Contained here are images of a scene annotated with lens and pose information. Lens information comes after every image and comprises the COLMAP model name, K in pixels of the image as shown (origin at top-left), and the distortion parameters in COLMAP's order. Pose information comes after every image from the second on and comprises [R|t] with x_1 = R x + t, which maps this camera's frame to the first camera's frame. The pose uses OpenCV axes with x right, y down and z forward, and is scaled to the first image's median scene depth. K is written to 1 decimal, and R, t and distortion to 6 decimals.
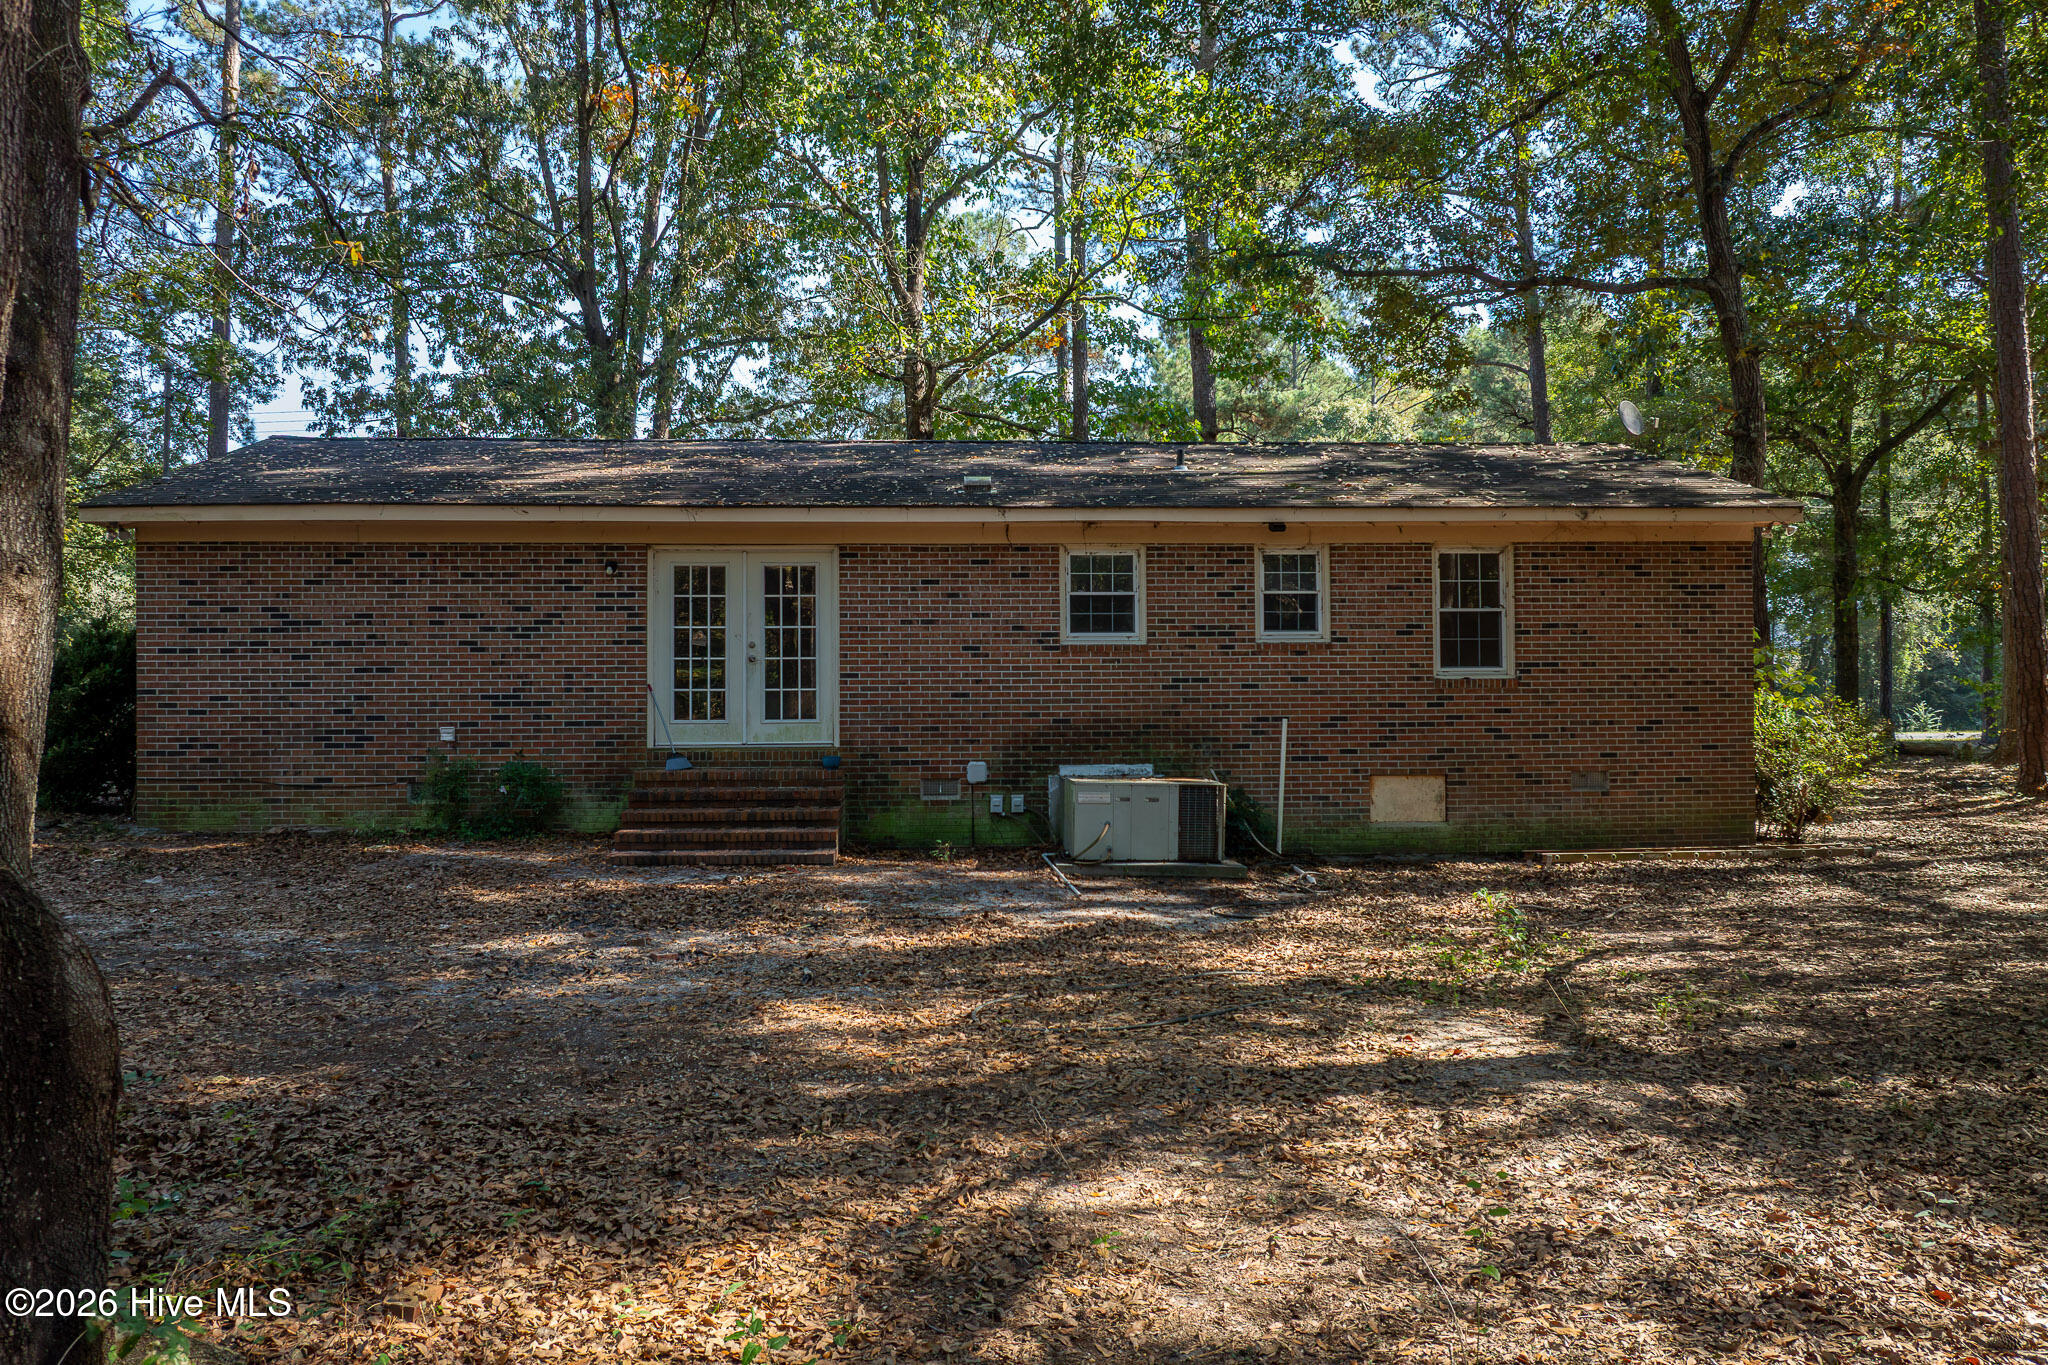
lens RADIAL K [[1449.2, 0, 1024.0], [0, 1449.2, 682.5], [0, 0, 1]] dist [-0.030743, -0.006197]
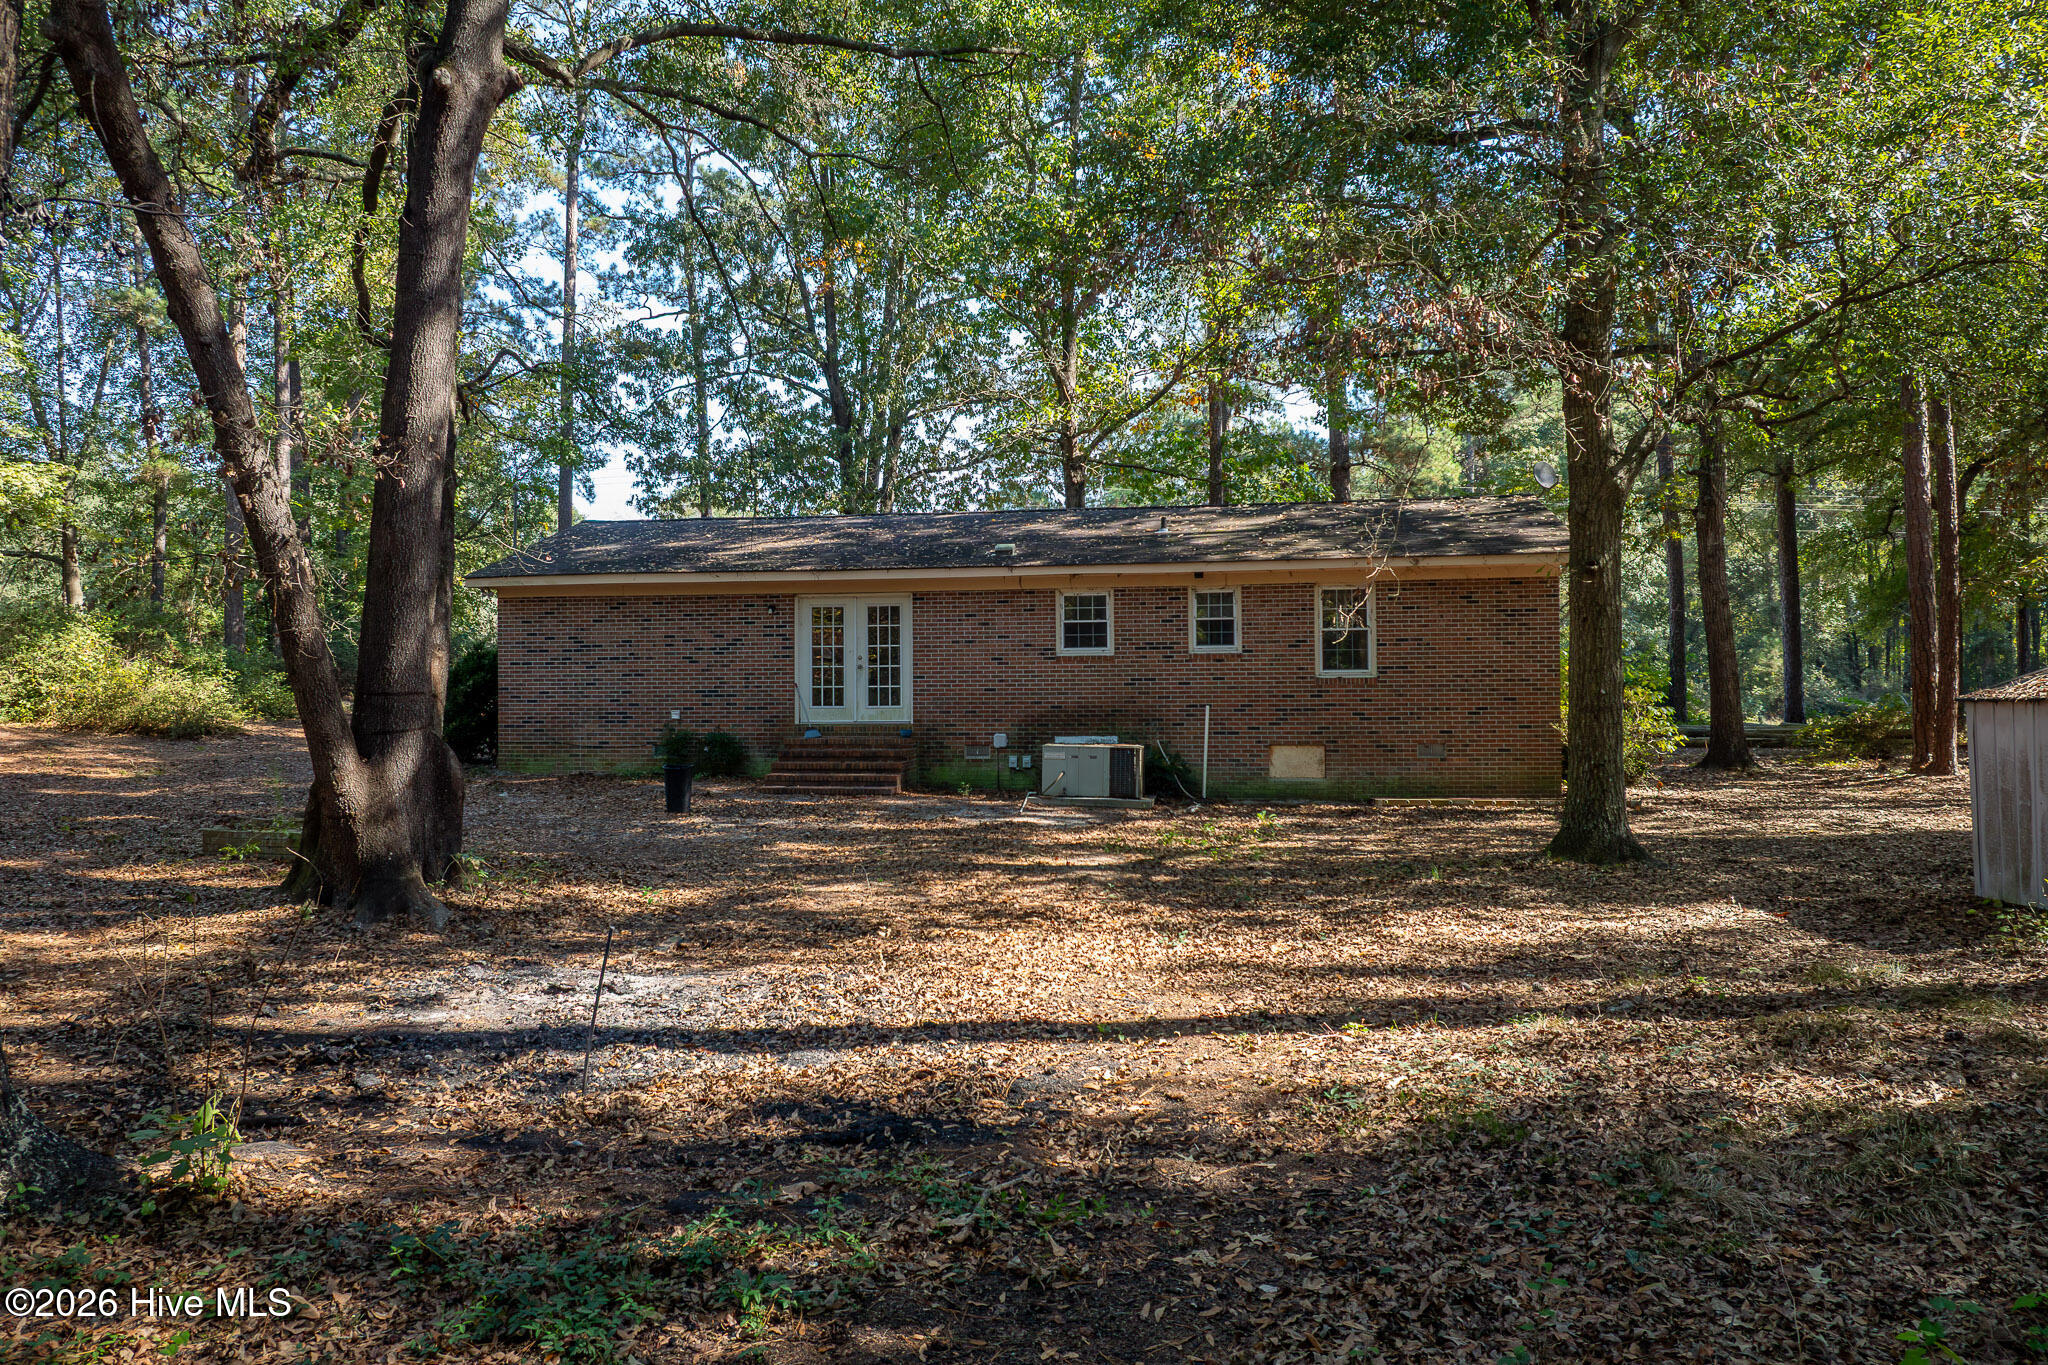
lens RADIAL K [[1445.6, 0, 1024.3], [0, 1445.6, 696.3], [0, 0, 1]] dist [-0.011663, -0.002921]
pose [[0.975334, -0.001119, -0.220730, 0.323206], [0.003292, 0.999950, 0.009474, 0.001260], [0.220708, -0.009967, 0.975289, -0.466397]]
